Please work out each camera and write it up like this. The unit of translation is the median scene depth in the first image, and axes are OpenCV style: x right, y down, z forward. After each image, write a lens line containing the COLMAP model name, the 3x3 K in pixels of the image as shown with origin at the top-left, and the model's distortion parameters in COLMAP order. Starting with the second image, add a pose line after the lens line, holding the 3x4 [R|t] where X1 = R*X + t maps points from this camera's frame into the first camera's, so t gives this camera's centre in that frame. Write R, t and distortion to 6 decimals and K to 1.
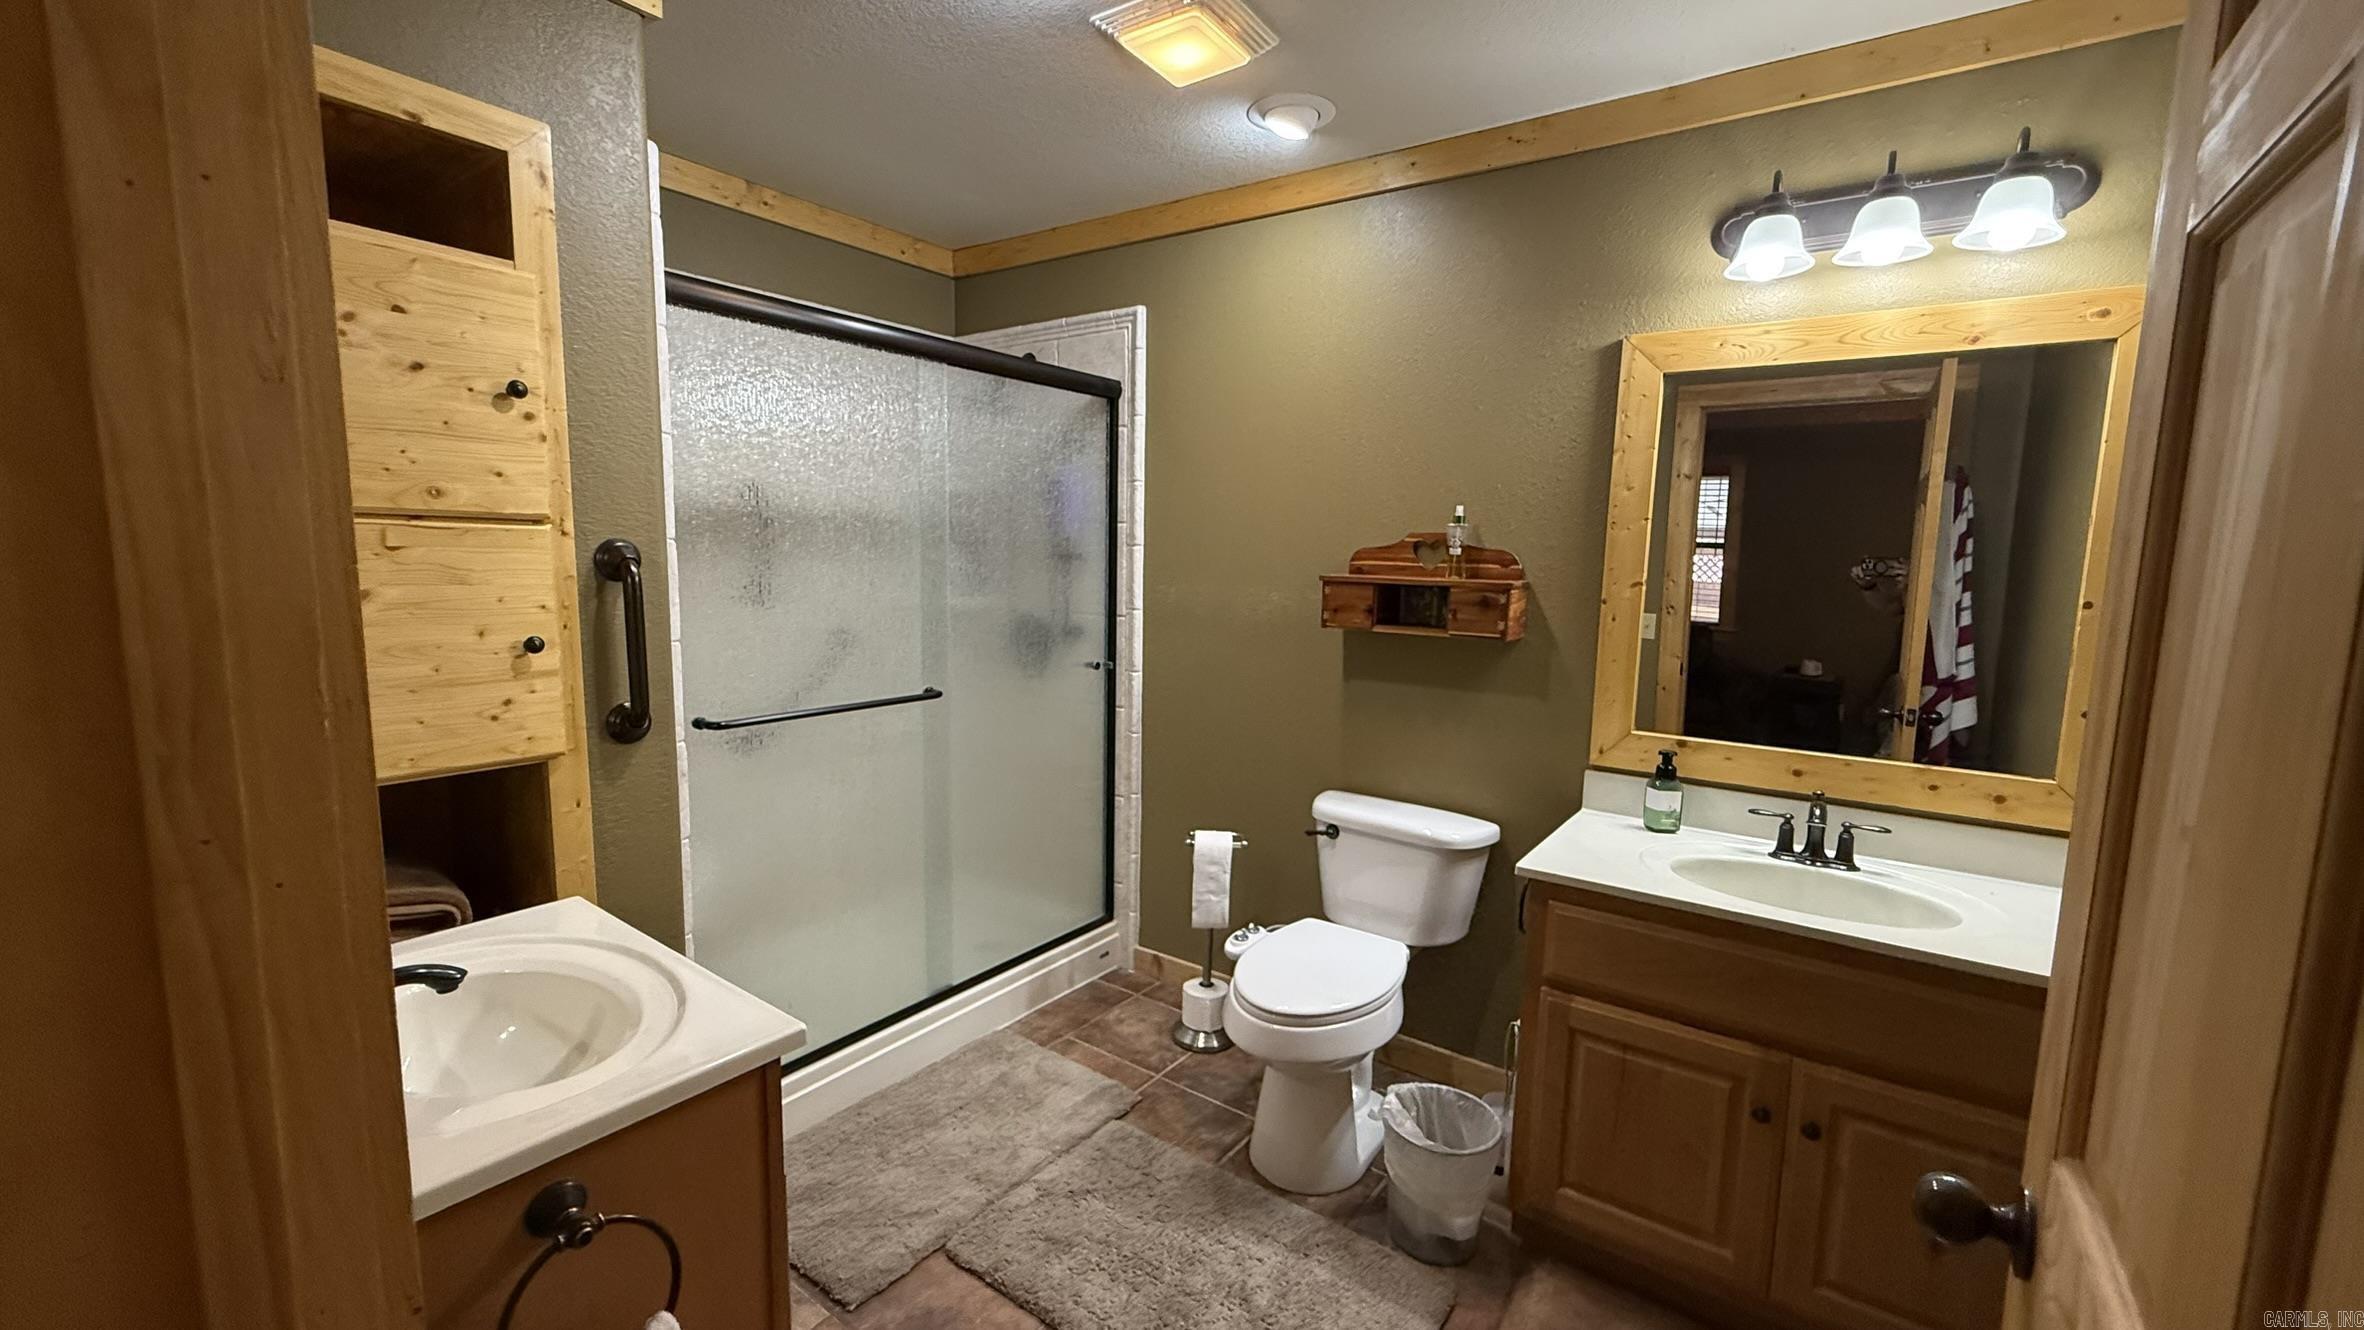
lens RADIAL K [[947.2, 0, 1178.2], [0, 947.2, 666.3], [0, 0, 1]] dist [-0.000663, 0.000325]
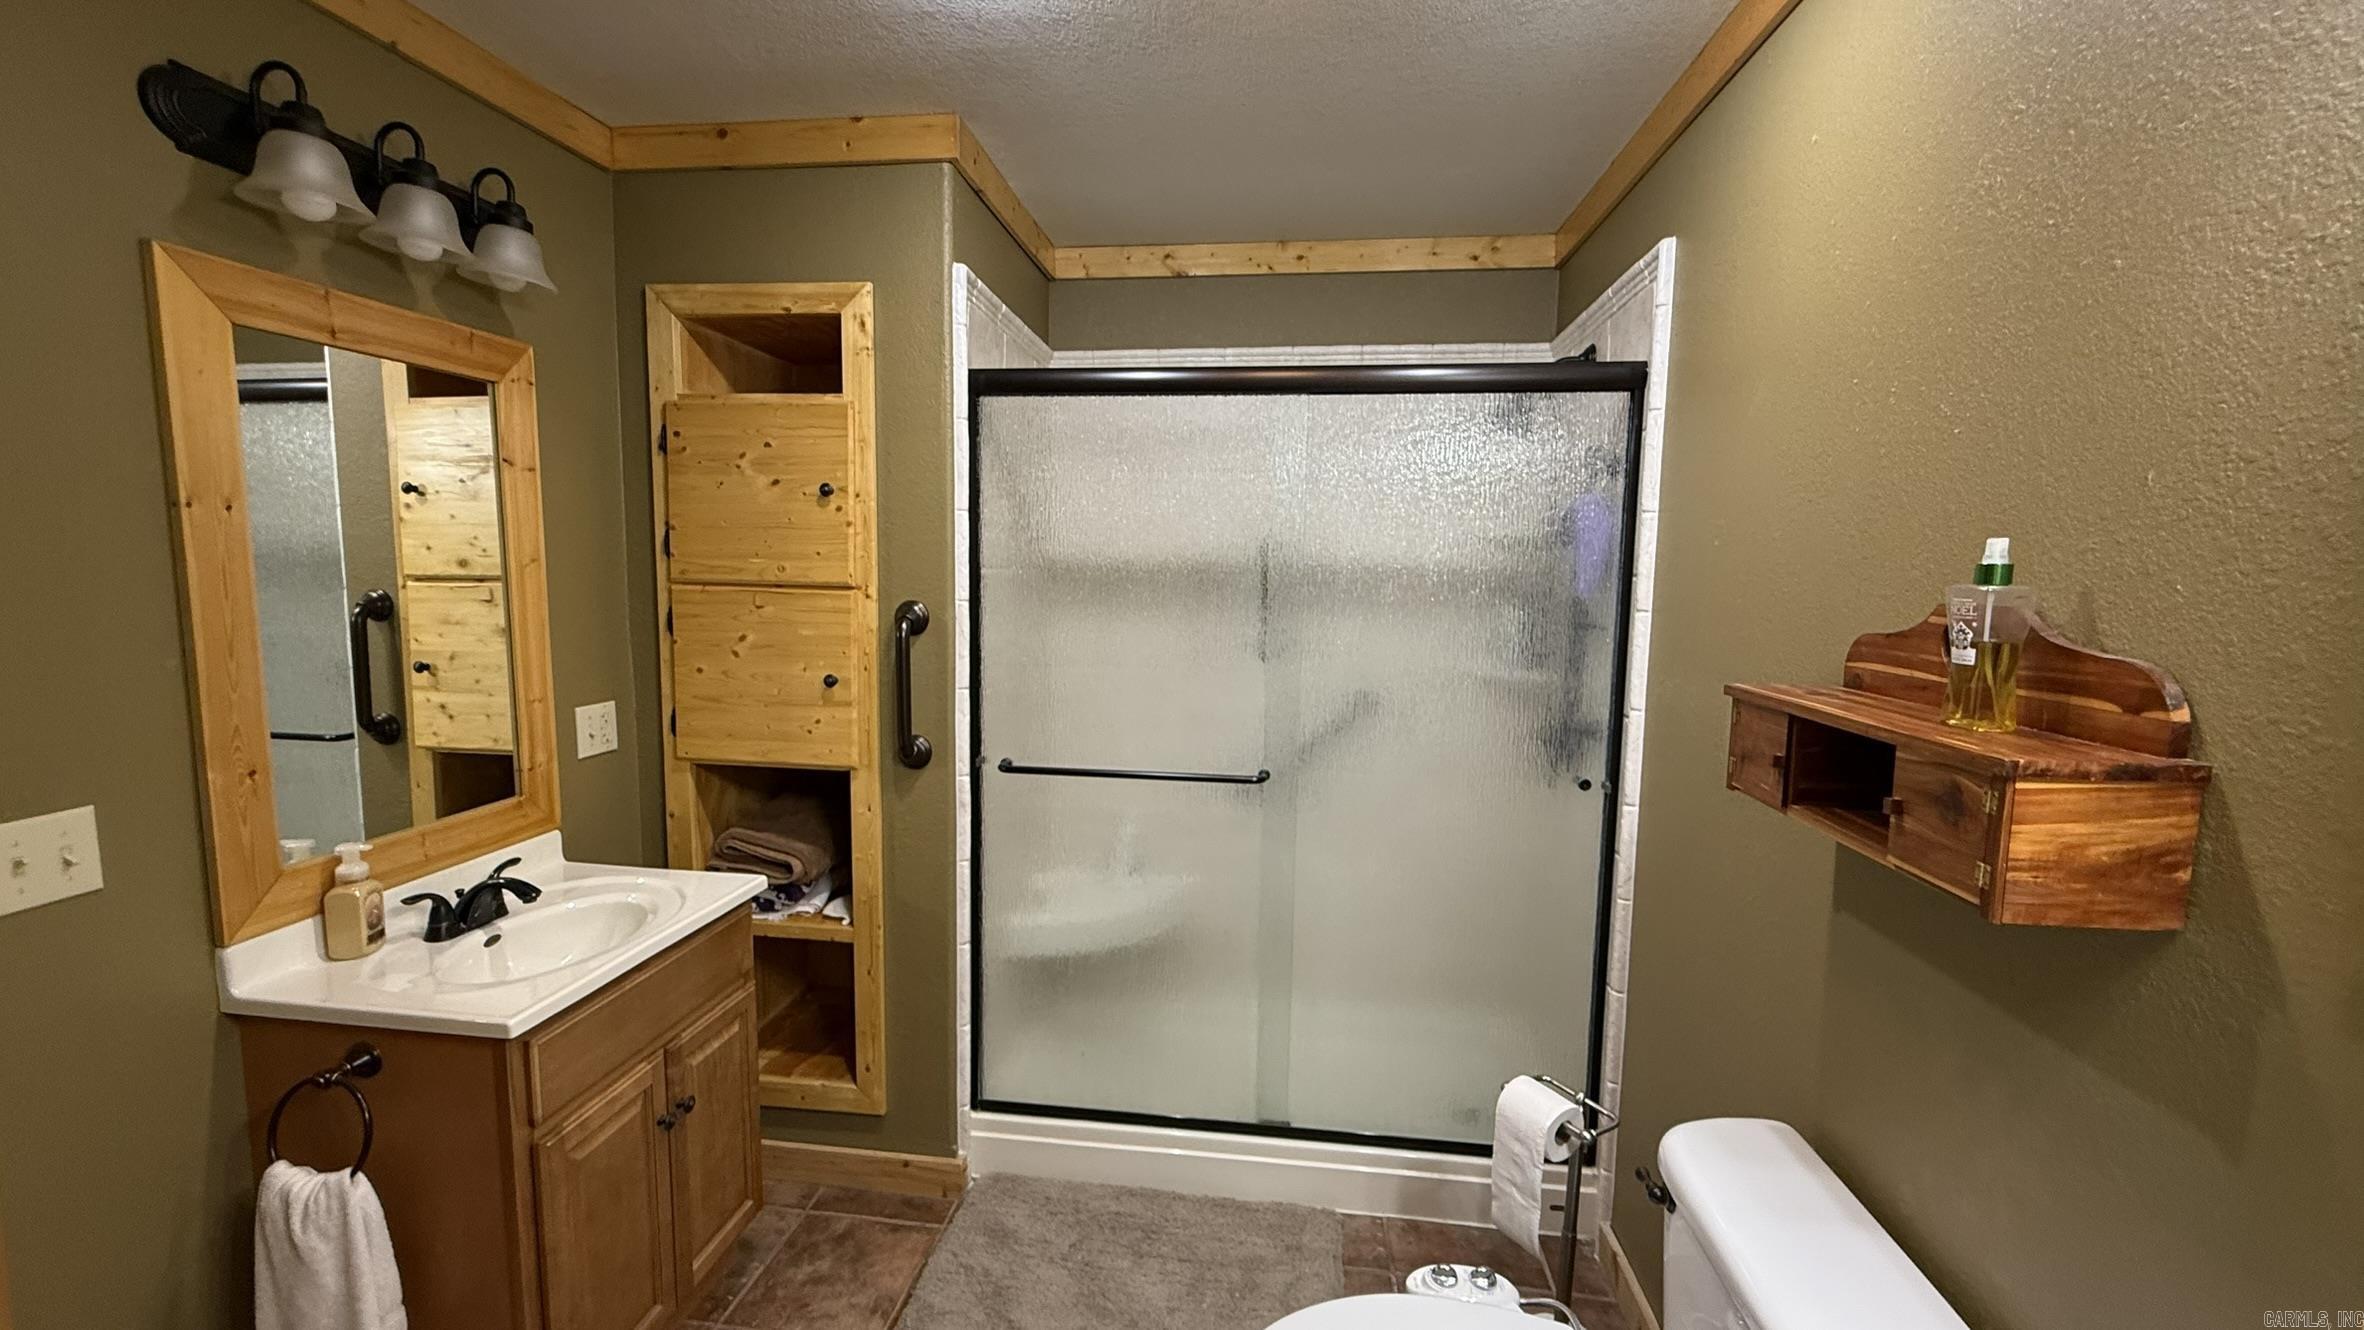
lens RADIAL K [[947.2, 0, 1174.6], [0, 947.2, 666.9], [0, 0, 1]] dist [-0.000663, 0.000325]
pose [[0.474488, 0.078036, -0.876796, 0.479400], [-0.114952, 0.993026, 0.026173, -0.090249], [0.872724, 0.088371, 0.480149, 0.535023]]
